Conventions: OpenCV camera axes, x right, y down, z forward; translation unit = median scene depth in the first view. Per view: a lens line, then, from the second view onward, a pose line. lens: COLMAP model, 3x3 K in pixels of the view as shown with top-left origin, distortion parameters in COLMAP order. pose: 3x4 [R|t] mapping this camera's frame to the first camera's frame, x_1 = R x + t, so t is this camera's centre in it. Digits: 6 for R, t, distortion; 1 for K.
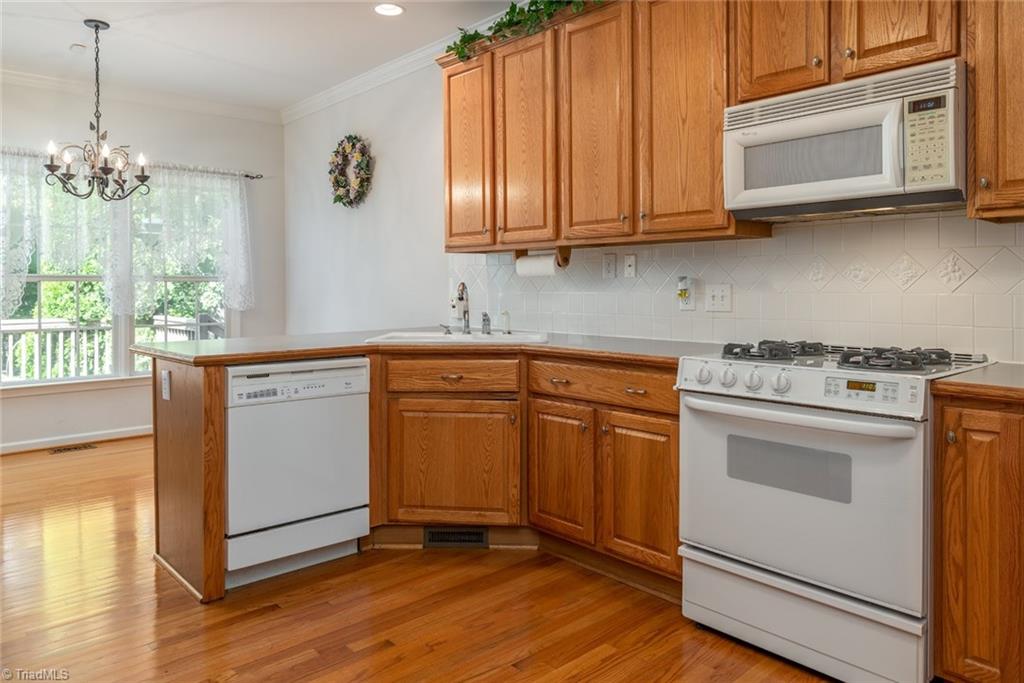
lens RADIAL K [[703.1, 0, 493.4], [0, 703.1, 285.5], [0, 0, 1]] dist [0.003454, 0.000129]
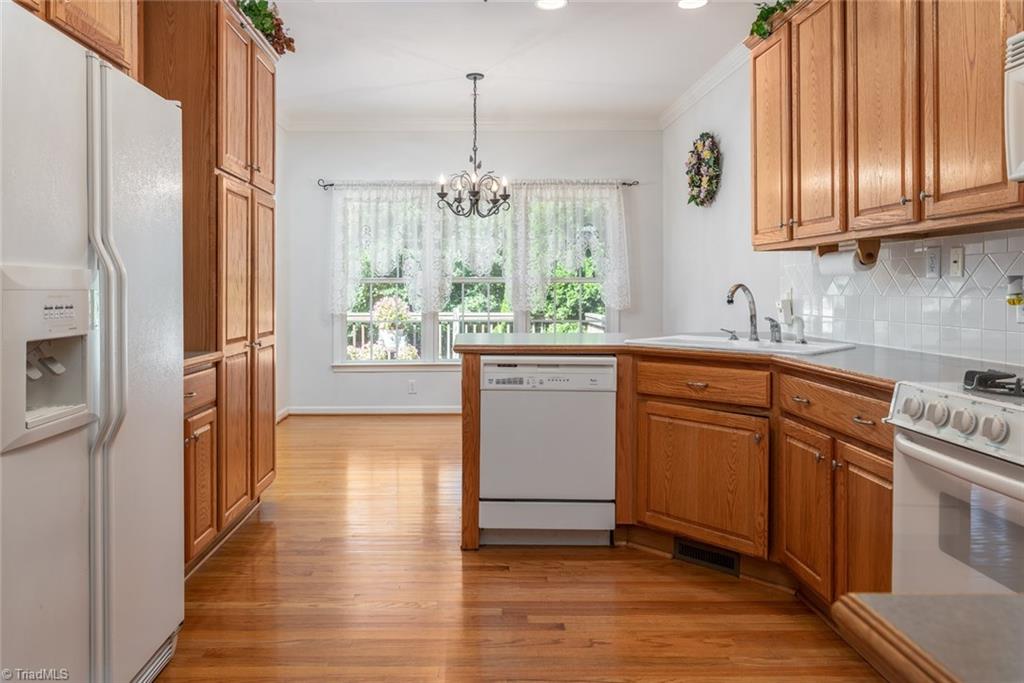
lens RADIAL K [[703.1, 0, 472.3], [0, 703.1, 286.2], [0, 0, 1]] dist [0.003454, 0.000129]
pose [[0.741551, 0.002406, -0.670892, 0.349669], [-0.002338, 0.999997, 0.001003, -0.001663], [0.670892, 0.000824, 0.741554, 0.098286]]
